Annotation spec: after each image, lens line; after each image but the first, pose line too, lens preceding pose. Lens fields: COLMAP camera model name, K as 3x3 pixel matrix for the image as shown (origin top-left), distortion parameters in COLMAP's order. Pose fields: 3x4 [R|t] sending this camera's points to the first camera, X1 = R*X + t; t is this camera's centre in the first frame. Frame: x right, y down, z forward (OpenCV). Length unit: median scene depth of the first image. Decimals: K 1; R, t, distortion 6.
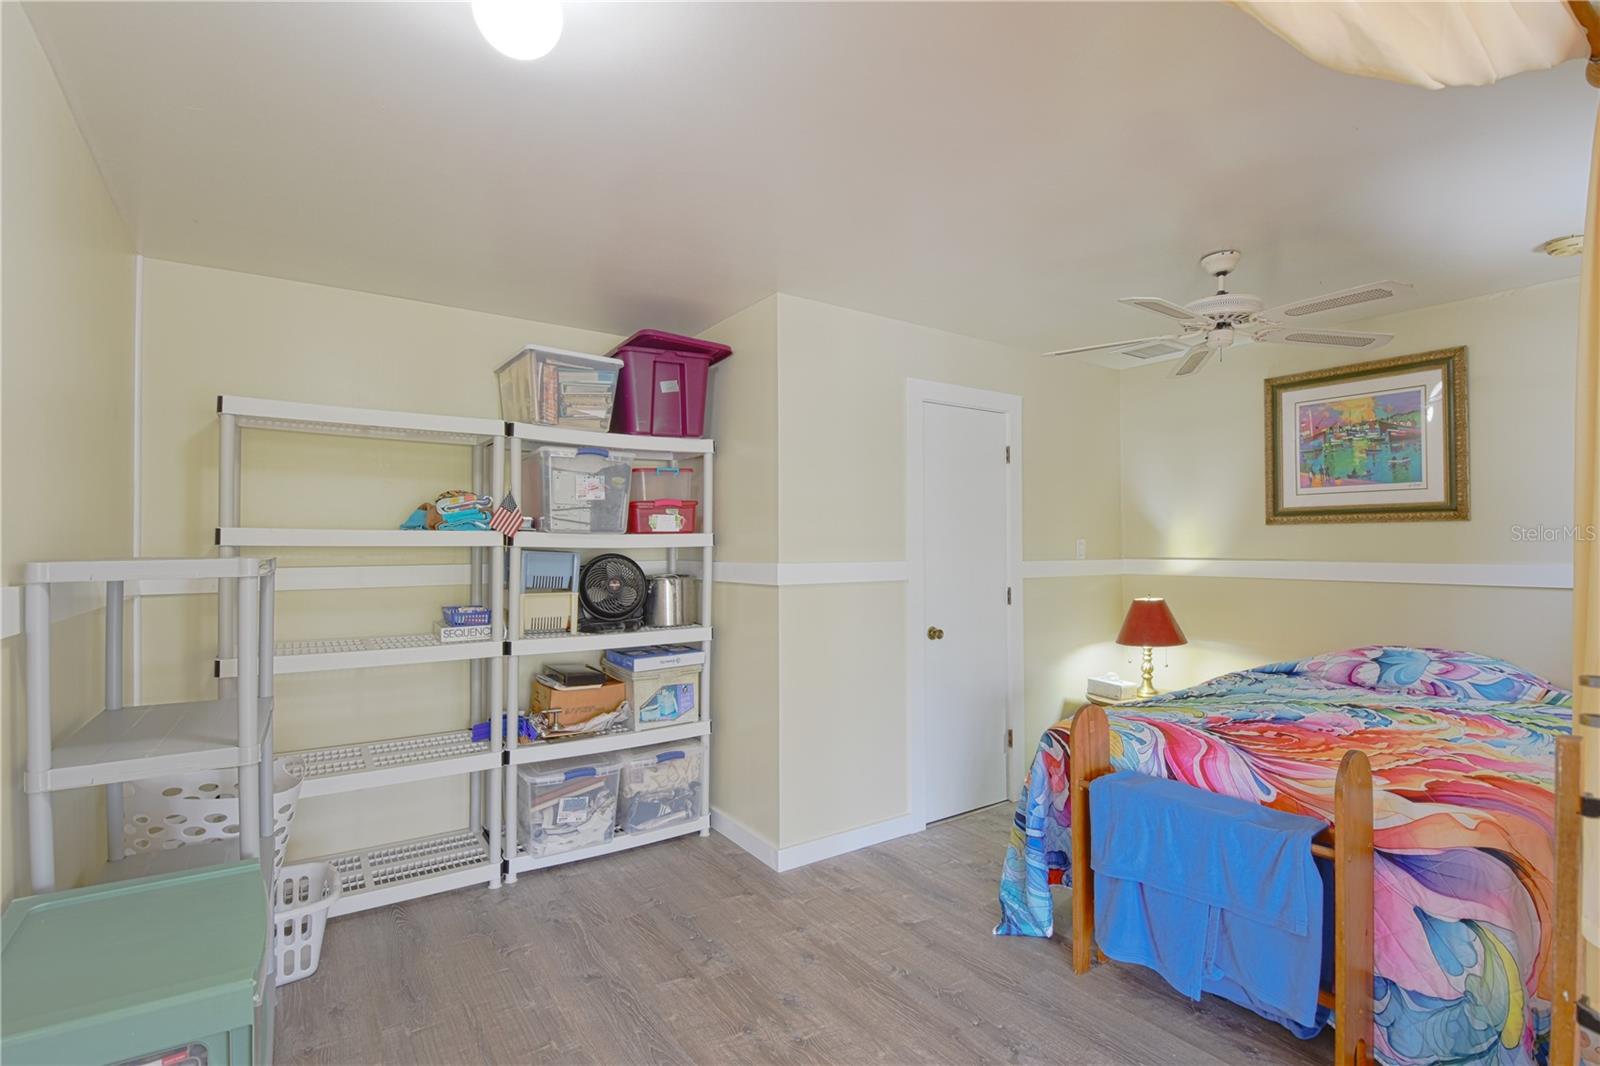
lens RADIAL K [[763.7, 0, 812.9], [0, 763.7, 536.4], [0, 0, 1]] dist [0.006219, -0.001393]
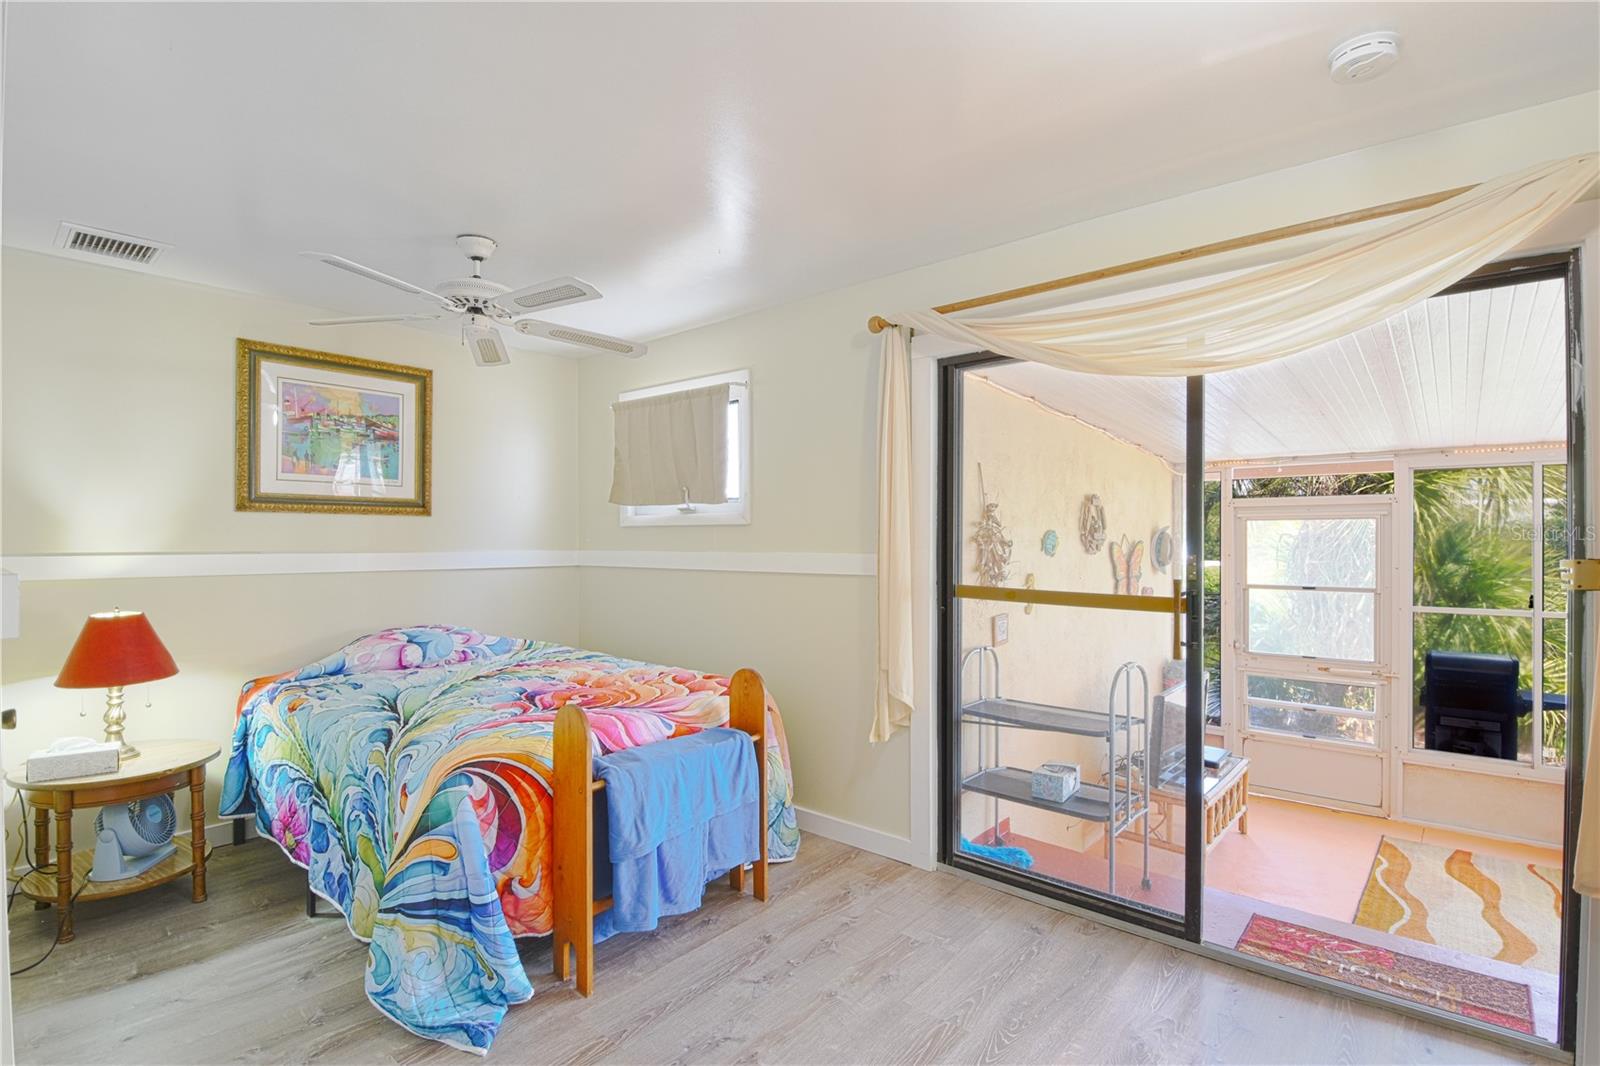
lens RADIAL K [[763.7, 0, 811.3], [0, 763.7, 544.2], [0, 0, 1]] dist [0.006219, -0.001393]
pose [[-0.236539, -0.000232, 0.971622, -0.409356], [-0.008052, 0.999966, -0.001721, 0.018622], [-0.971589, -0.008231, -0.236532, 0.640476]]
